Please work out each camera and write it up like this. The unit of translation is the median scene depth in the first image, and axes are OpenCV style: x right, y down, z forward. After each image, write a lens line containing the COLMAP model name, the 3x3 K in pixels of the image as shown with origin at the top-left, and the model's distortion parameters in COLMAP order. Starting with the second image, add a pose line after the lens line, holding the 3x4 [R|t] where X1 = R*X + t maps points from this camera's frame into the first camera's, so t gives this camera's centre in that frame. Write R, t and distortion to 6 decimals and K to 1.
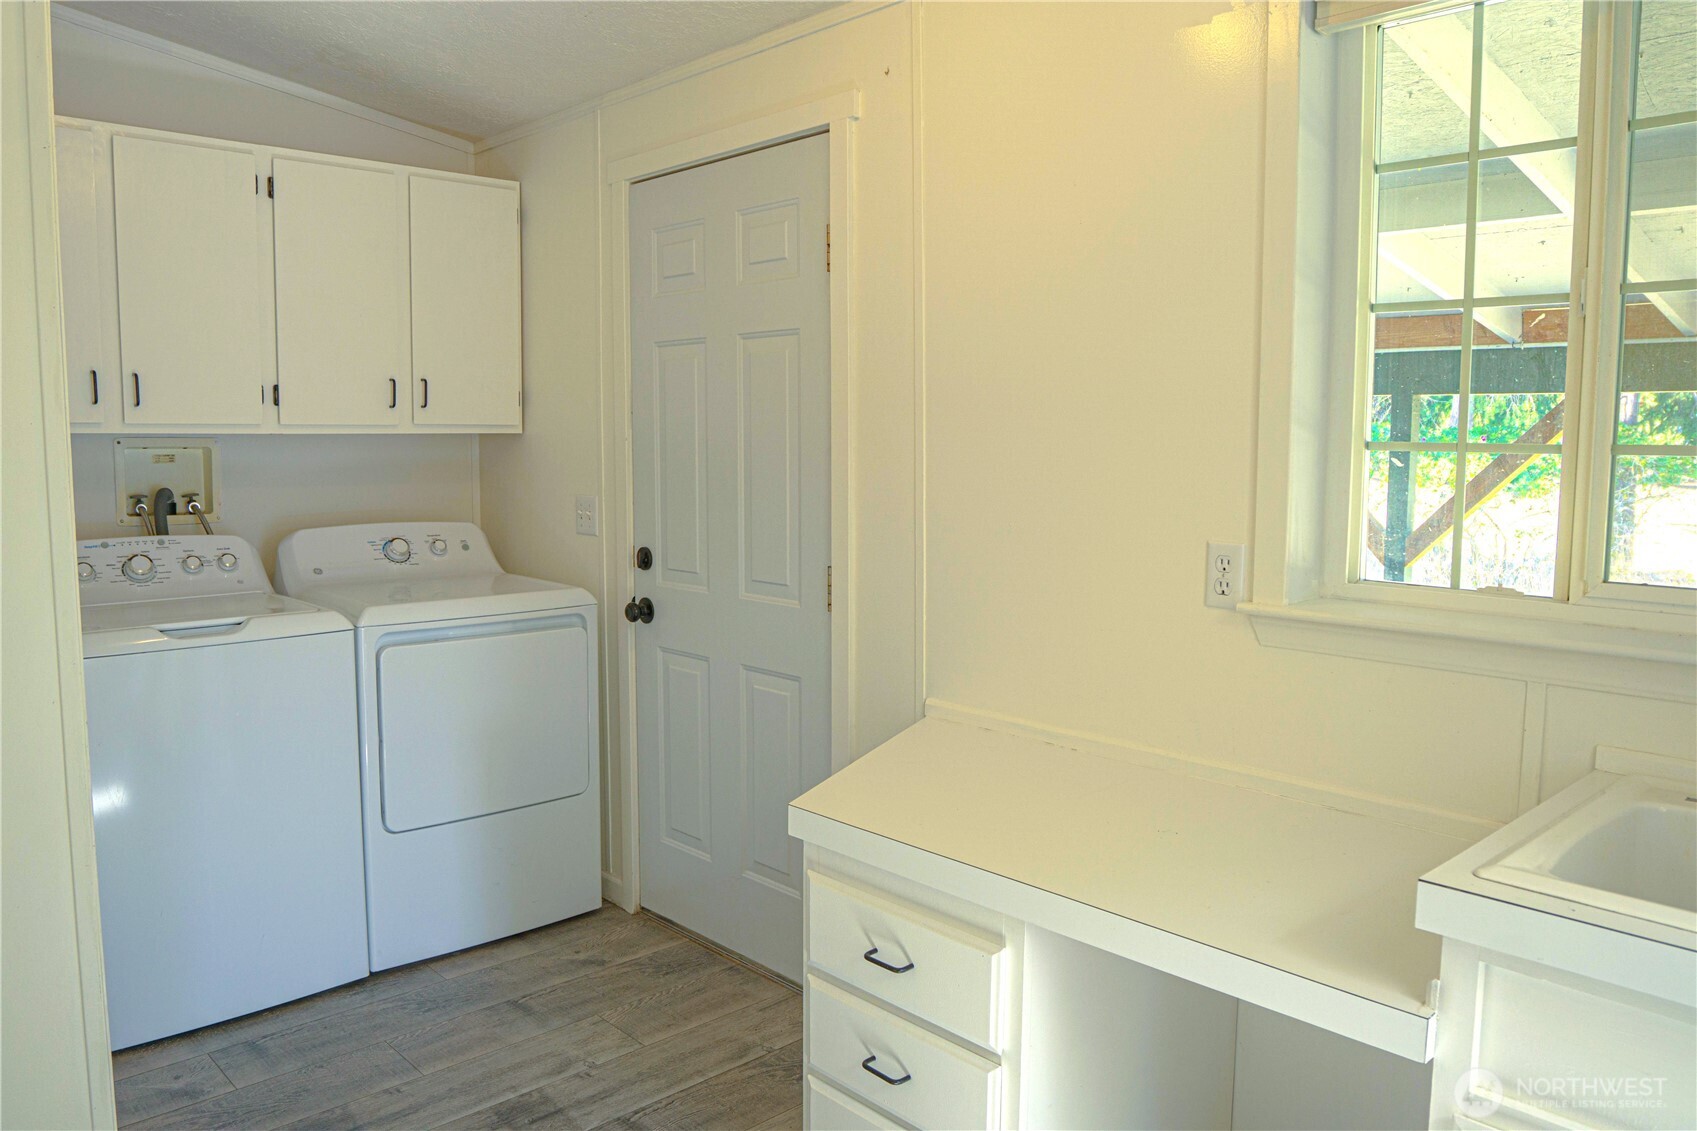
lens RADIAL K [[1215.2, 0, 856.9], [0, 1215.2, 565.6], [0, 0, 1]] dist [-0.074684, 0.039555]
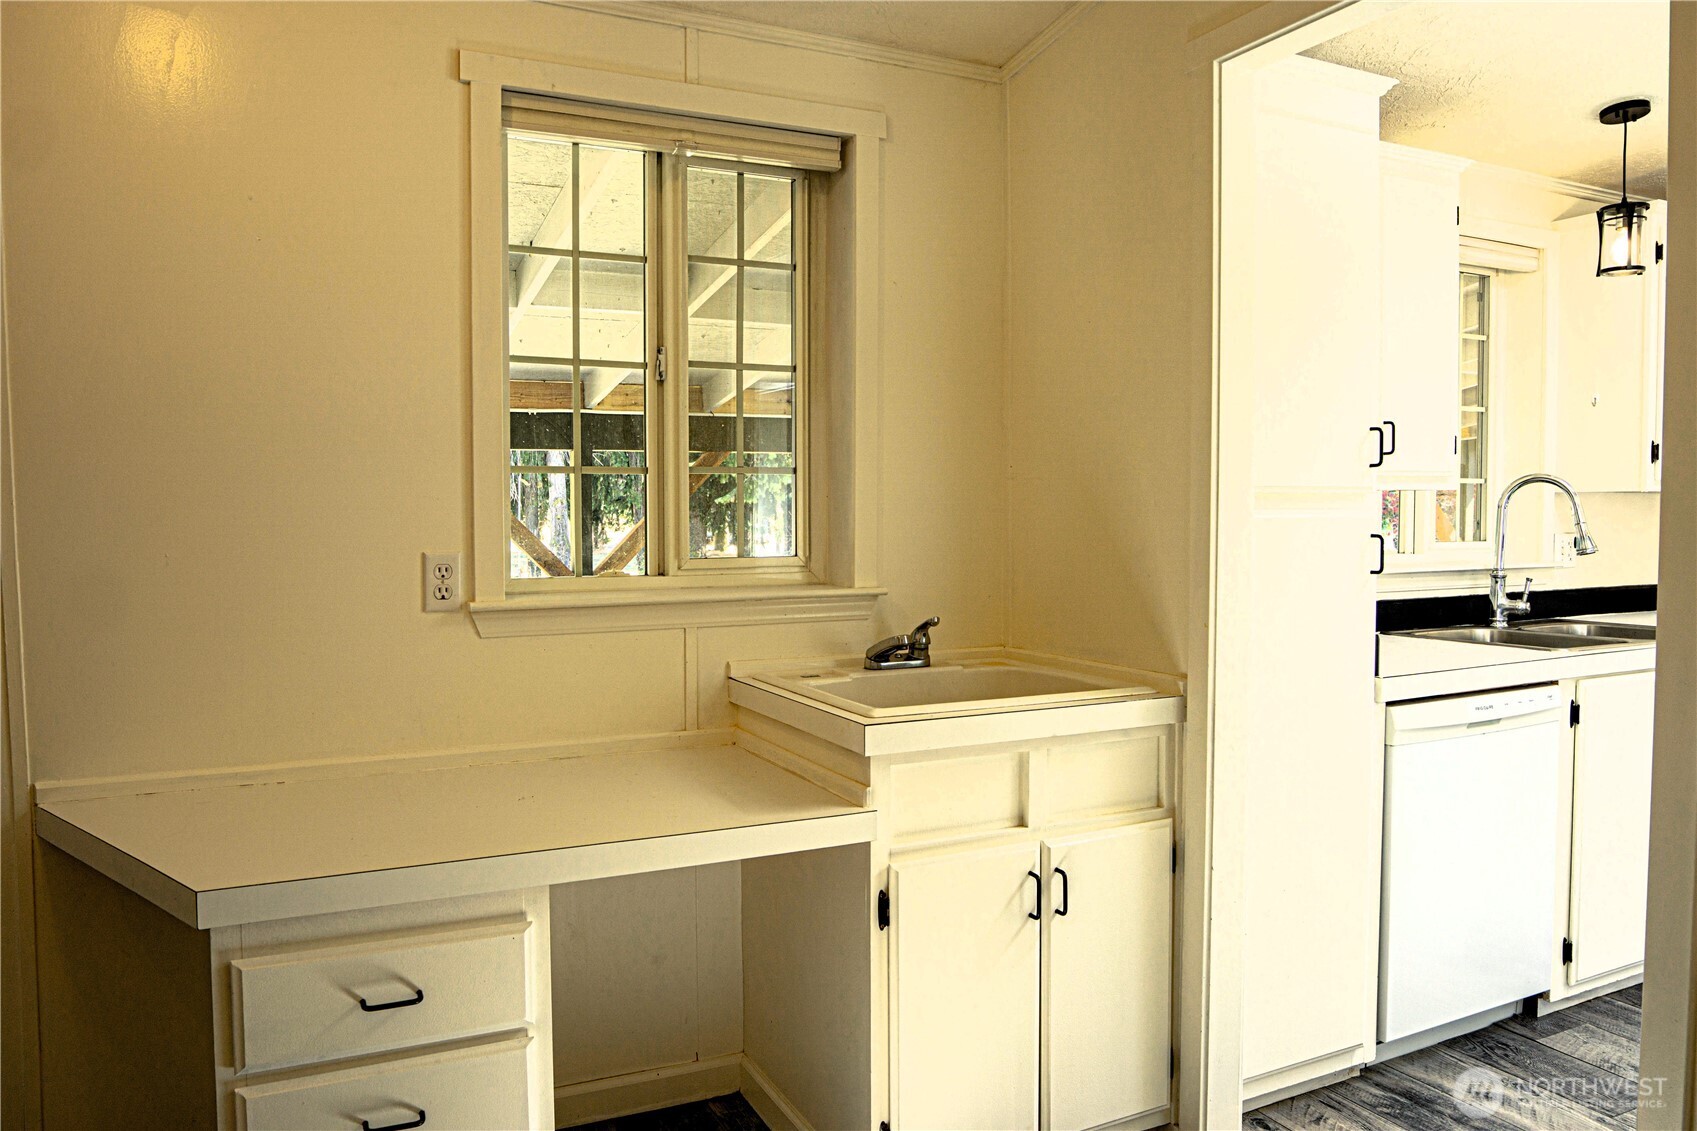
lens RADIAL K [[1215.2, 0, 822.4], [0, 1215.2, 526.6], [0, 0, 1]] dist [-0.074684, 0.039555]
pose [[0.313381, -0.030506, 0.949137, -0.451931], [0.104031, 0.994571, -0.002382, -0.002689], [-0.943912, 0.099486, 0.314853, 0.212094]]
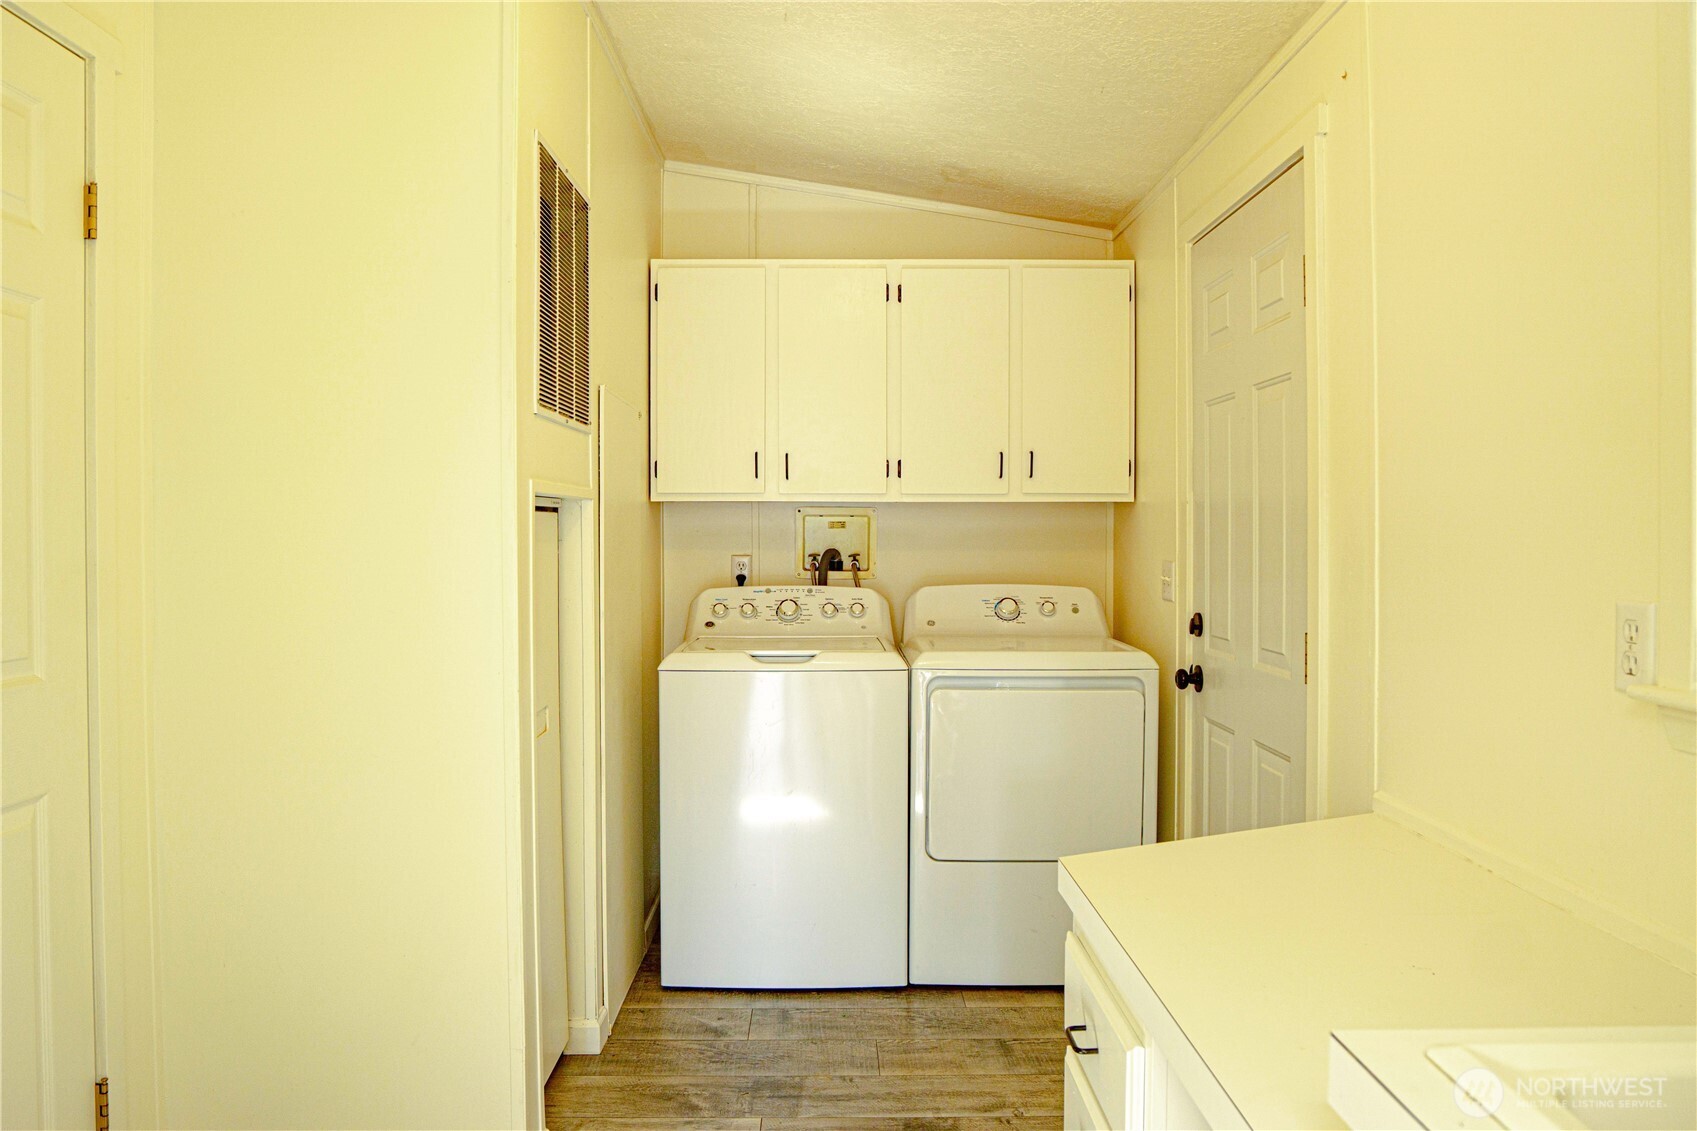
lens RADIAL K [[1215.2, 0, 861.1], [0, 1215.2, 570.1], [0, 0, 1]] dist [-0.074684, 0.039555]
pose [[0.737817, 0.014829, -0.674838, 0.305423], [-0.066729, 0.996464, -0.051060, 0.019869], [0.671694, 0.082704, 0.736198, 0.118290]]
